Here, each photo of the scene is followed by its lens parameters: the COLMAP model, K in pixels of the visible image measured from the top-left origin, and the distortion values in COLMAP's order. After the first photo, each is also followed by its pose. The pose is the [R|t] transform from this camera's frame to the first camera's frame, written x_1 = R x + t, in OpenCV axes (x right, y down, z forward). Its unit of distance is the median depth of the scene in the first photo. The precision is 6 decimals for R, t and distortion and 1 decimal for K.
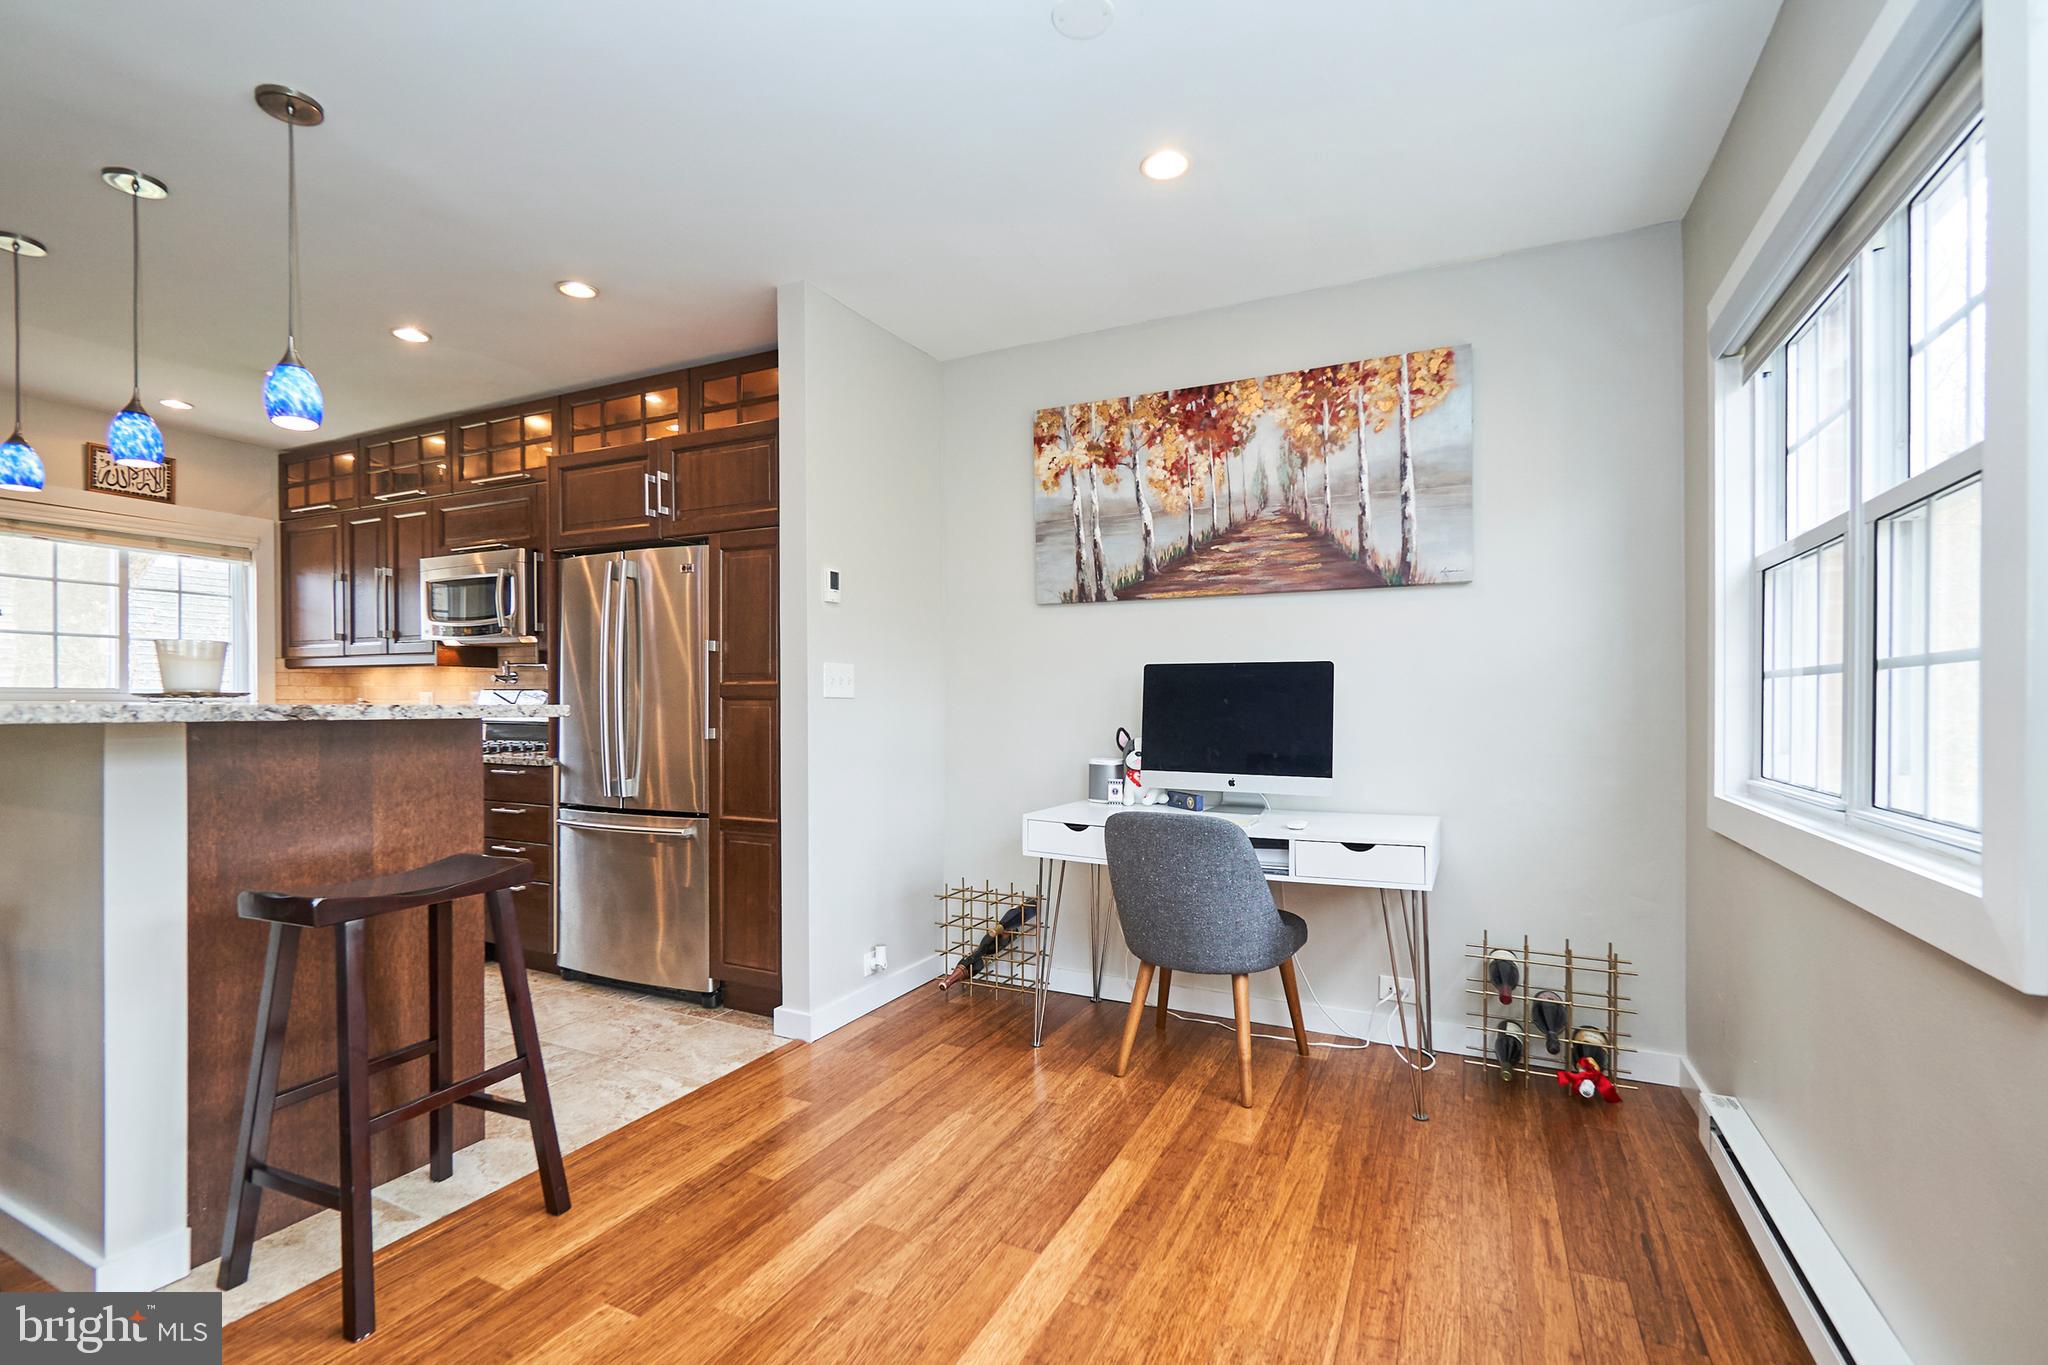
lens RADIAL K [[905.8, 0, 1014.4], [0, 905.8, 711.1], [0, 0, 1]] dist [-0.003240, -0.001610]
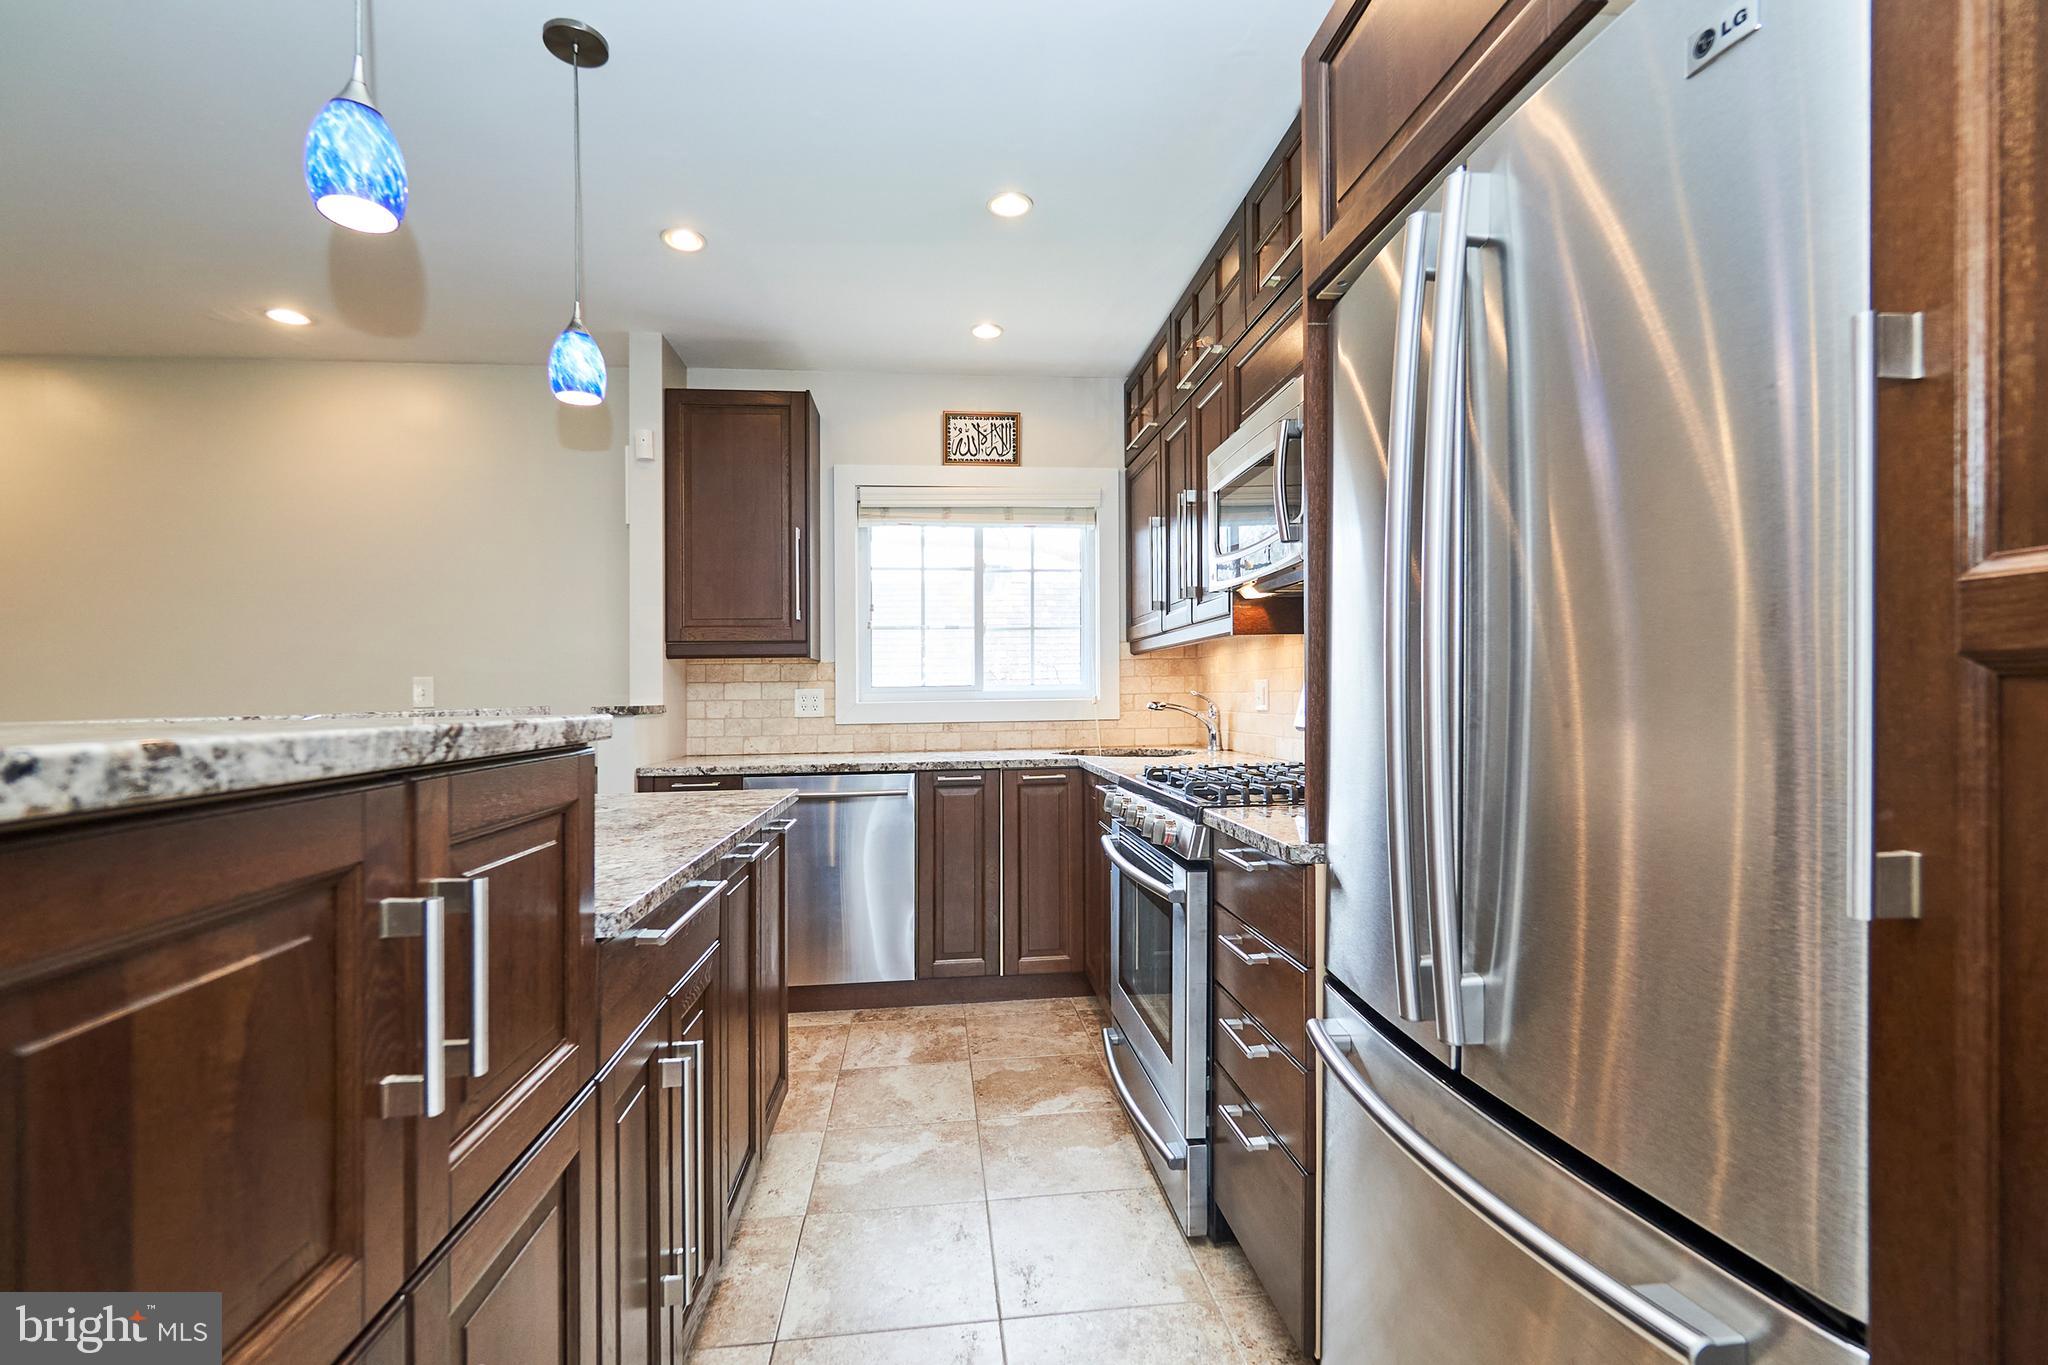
lens RADIAL K [[905.8, 0, 1041.8], [0, 905.8, 697.0], [0, 0, 1]] dist [-0.003240, -0.001610]
pose [[0.533023, -0.008666, -0.846057, -0.278592], [0.006424, 0.999960, -0.006195, -0.009120], [0.846077, -0.002133, 0.533057, 0.782702]]
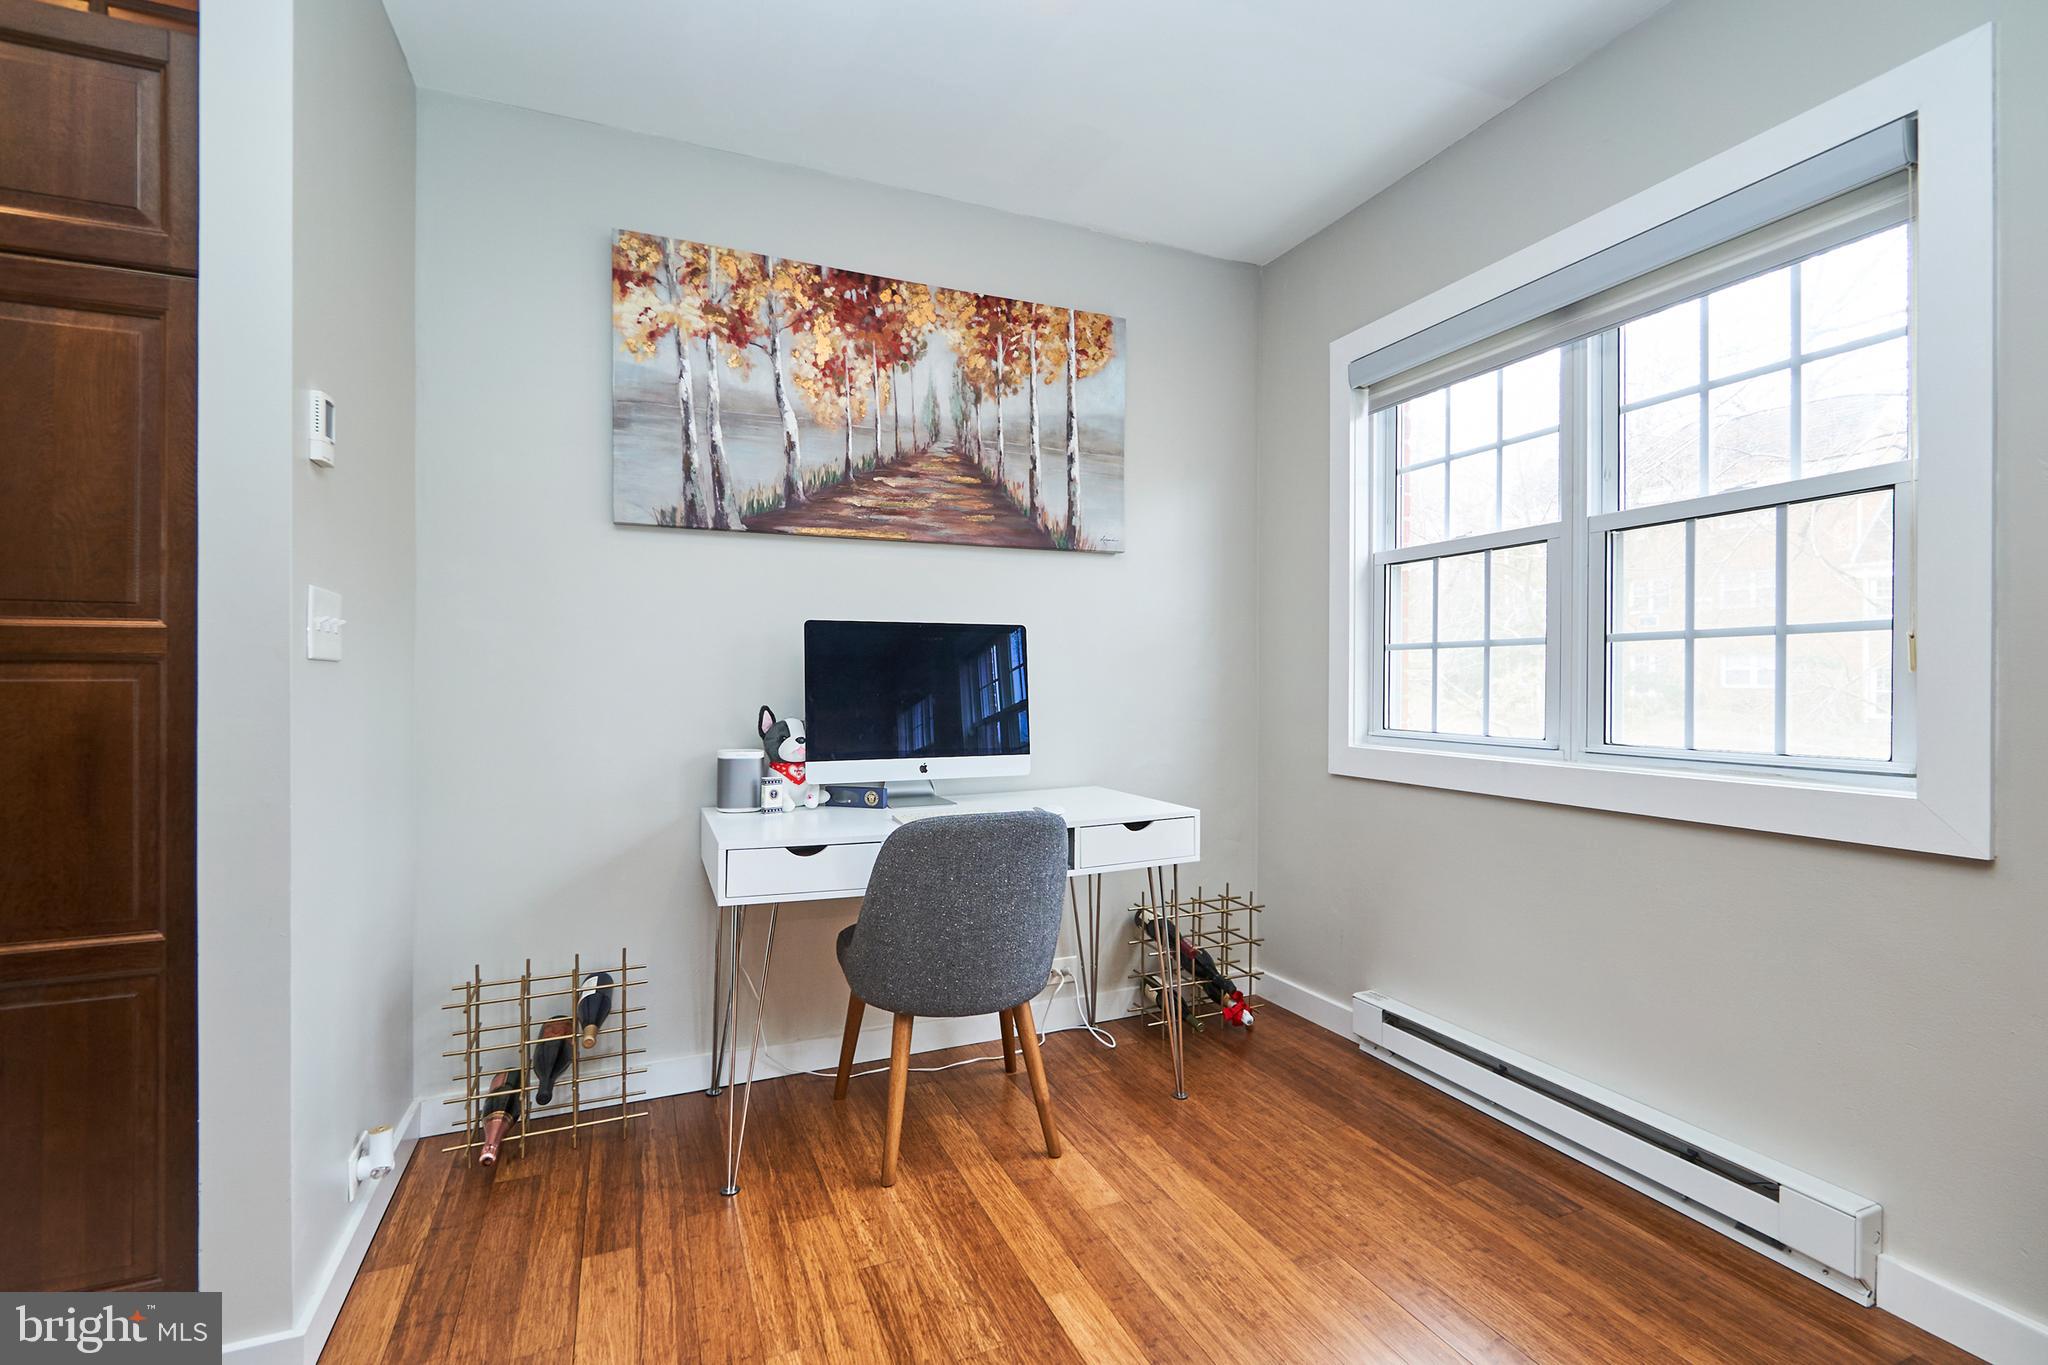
lens RADIAL K [[905.8, 0, 1012.4], [0, 905.8, 685.2], [0, 0, 1]] dist [-0.003240, -0.001610]
pose [[0.655401, -0.007629, 0.755243, -0.311185], [0.010463, 0.999945, 0.001021, 0.003336], [-0.755209, 0.007233, 0.655445, 0.382721]]
